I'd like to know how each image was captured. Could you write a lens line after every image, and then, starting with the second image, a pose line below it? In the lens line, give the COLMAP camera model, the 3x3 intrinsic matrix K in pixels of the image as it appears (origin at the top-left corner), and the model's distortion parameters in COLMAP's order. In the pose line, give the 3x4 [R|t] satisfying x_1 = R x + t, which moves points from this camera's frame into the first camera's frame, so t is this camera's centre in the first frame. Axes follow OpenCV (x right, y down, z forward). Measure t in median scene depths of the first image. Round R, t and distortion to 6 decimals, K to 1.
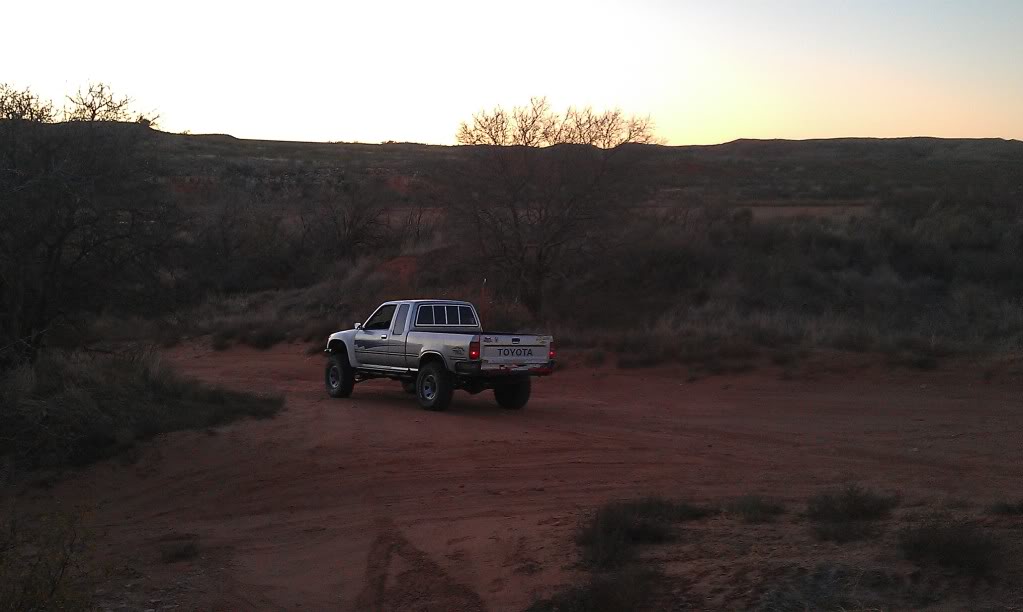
lens RADIAL K [[1031.6, 0, 513.0], [0, 1031.6, 307.4], [0, 0, 1]] dist [0.002438, 0.000000]
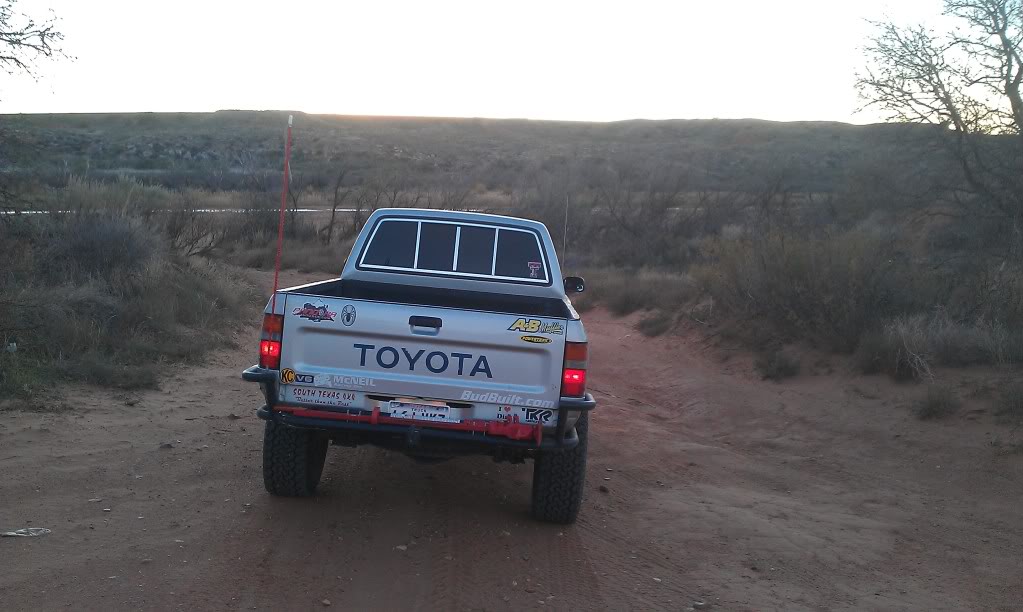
lens RADIAL K [[1031.6, 0, 512.3], [0, 1031.6, 303.4], [0, 0, 1]] dist [0.002438, 0.000000]
pose [[0.797636, 0.080961, -0.597681, 0.206415], [-0.067286, 0.996709, 0.045216, 0.010184], [0.599374, 0.004150, 0.800458, 0.758658]]
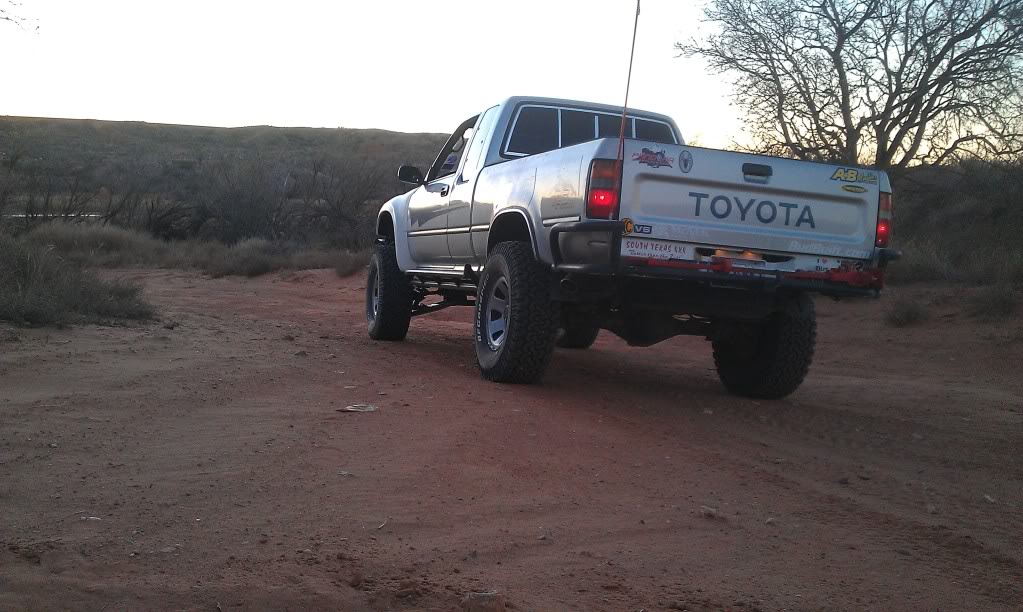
lens RADIAL K [[1031.6, 0, 507.1], [0, 1031.6, 303.6], [0, 0, 1]] dist [0.002438, 0.000000]
pose [[0.945129, 0.060422, -0.321061, 0.032352], [-0.055196, 0.998153, 0.025361, 0.066196], [0.322000, -0.006248, 0.946719, 0.683890]]
